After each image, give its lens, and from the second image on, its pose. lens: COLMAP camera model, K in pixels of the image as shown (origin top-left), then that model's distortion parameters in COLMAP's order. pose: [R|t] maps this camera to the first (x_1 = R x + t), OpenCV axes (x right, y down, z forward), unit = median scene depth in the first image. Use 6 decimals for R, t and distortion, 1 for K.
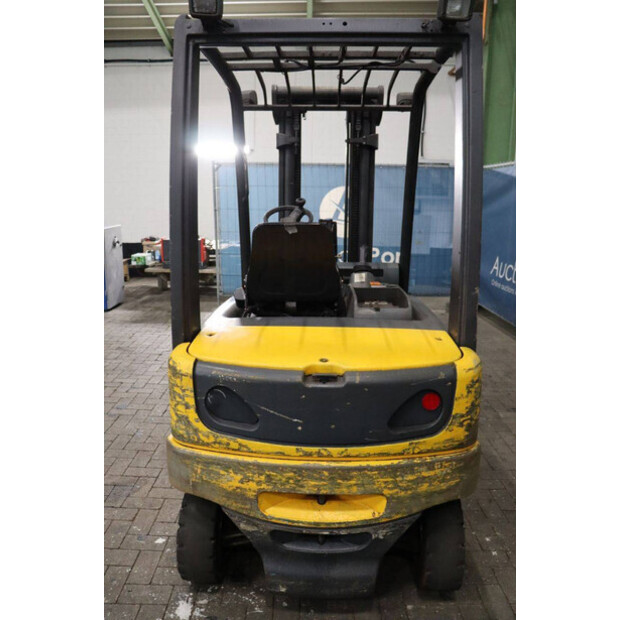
lens RADIAL K [[507.9, 0, 310.0], [0, 507.9, 310.0], [0, 0, 1]] dist [-0.176205, 0.163742]
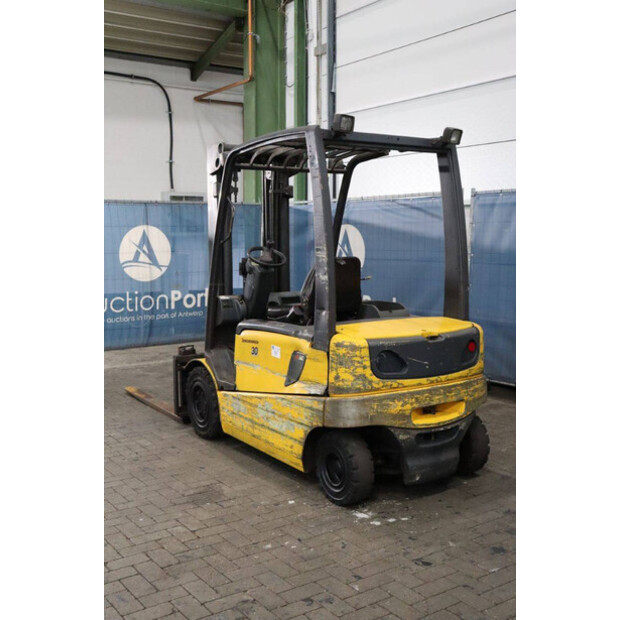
lens RADIAL K [[707.2, 0, 310.0], [0, 707.2, 310.0], [0, 0, 1]] dist [0.013355, 0.011569]
pose [[0.816034, -0.074973, 0.573120, -1.738330], [0.137901, 0.988172, -0.067082, 0.141021], [-0.561312, 0.133775, 0.816721, -0.826585]]
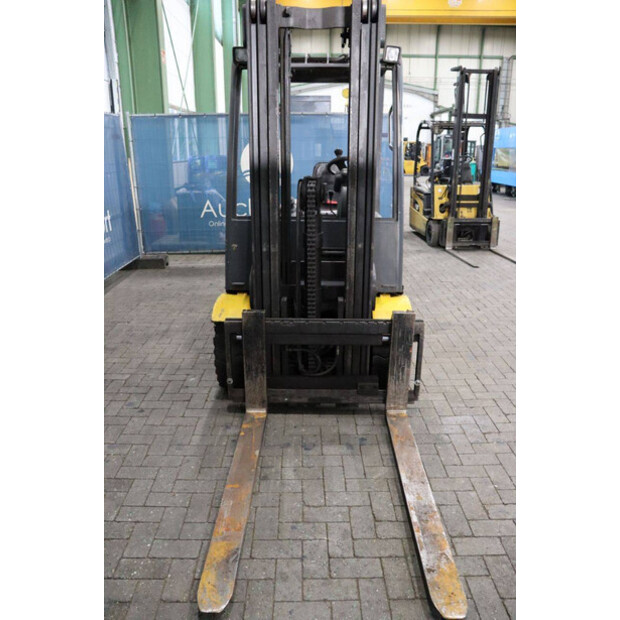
lens RADIAL K [[507.9, 0, 310.0], [0, 507.9, 310.0], [0, 0, 1]] dist [-0.176205, 0.163742]
pose [[-0.999924, -0.012230, 0.001603, 0.059418], [-0.009753, 0.863517, 0.504225, -0.835747], [-0.007550, 0.504171, -0.863571, 3.837574]]
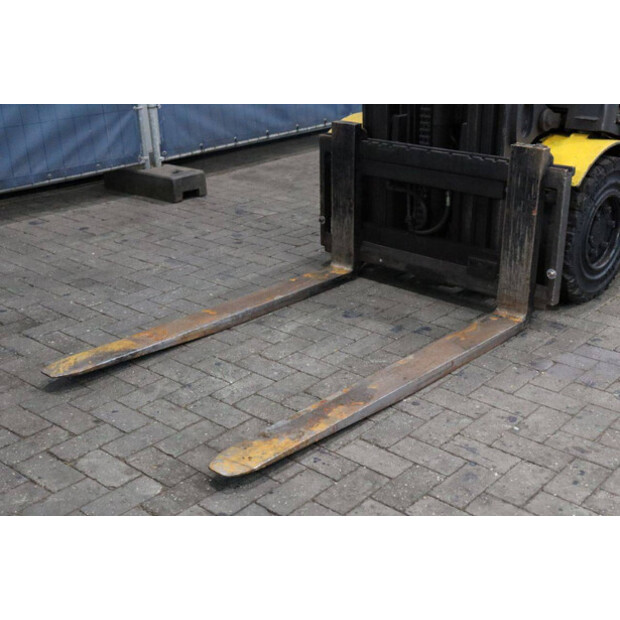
lens RADIAL K [[830.4, 0, 310.0], [0, 830.4, 310.0], [0, 0, 1]] dist [0.033633, 0.030512]
pose [[-0.738075, -0.248292, 0.627373, -1.052856], [0.157075, 0.841051, 0.517650, -0.657888], [-0.656180, 0.480609, -0.581758, 3.834895]]
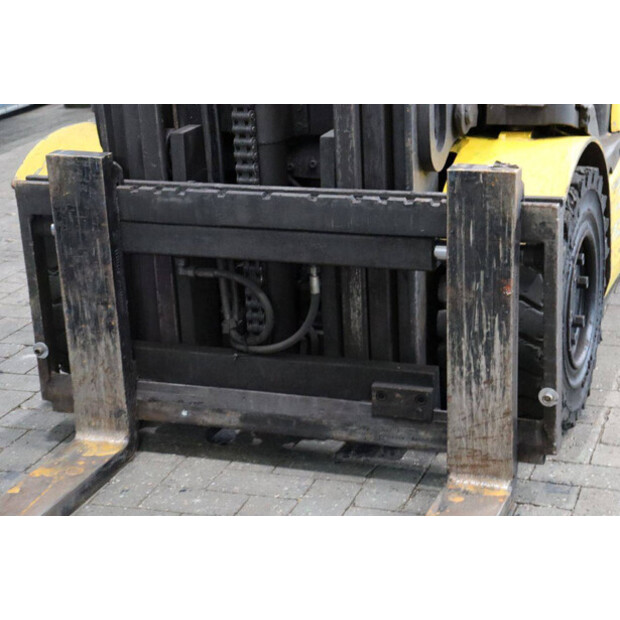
lens RADIAL K [[1351.1, 0, 310.0], [0, 1351.1, 310.0], [0, 0, 1]] dist [0.285789, -0.025070]
pose [[-0.940256, -0.073826, 0.332368, -0.563480], [0.112963, 0.853264, 0.509097, -0.626787], [-0.321182, 0.516227, -0.793947, 3.695936]]
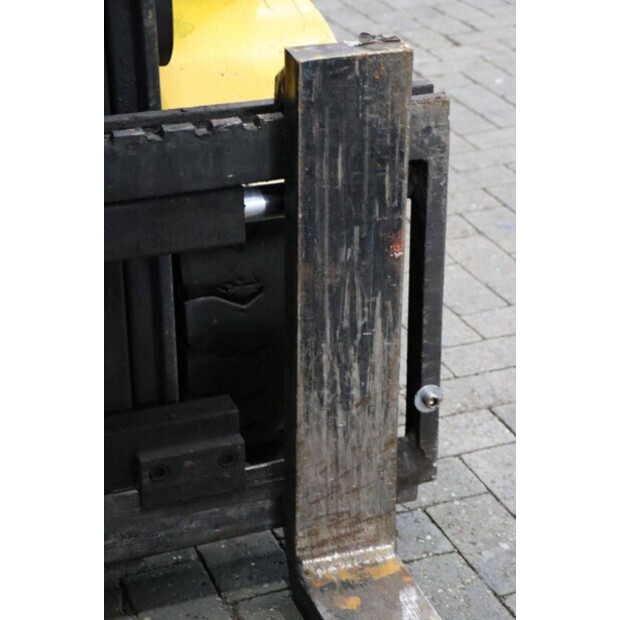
lens RADIAL K [[1414.2, 0, 310.0], [0, 1414.2, 310.0], [0, 0, 1]] dist [0.387003, 0.092550]
pose [[-0.934846, 0.149290, -0.322142, 0.079687], [-0.078404, 0.798107, 0.597393, -0.388595], [0.346289, 0.583728, -0.734402, 3.131521]]
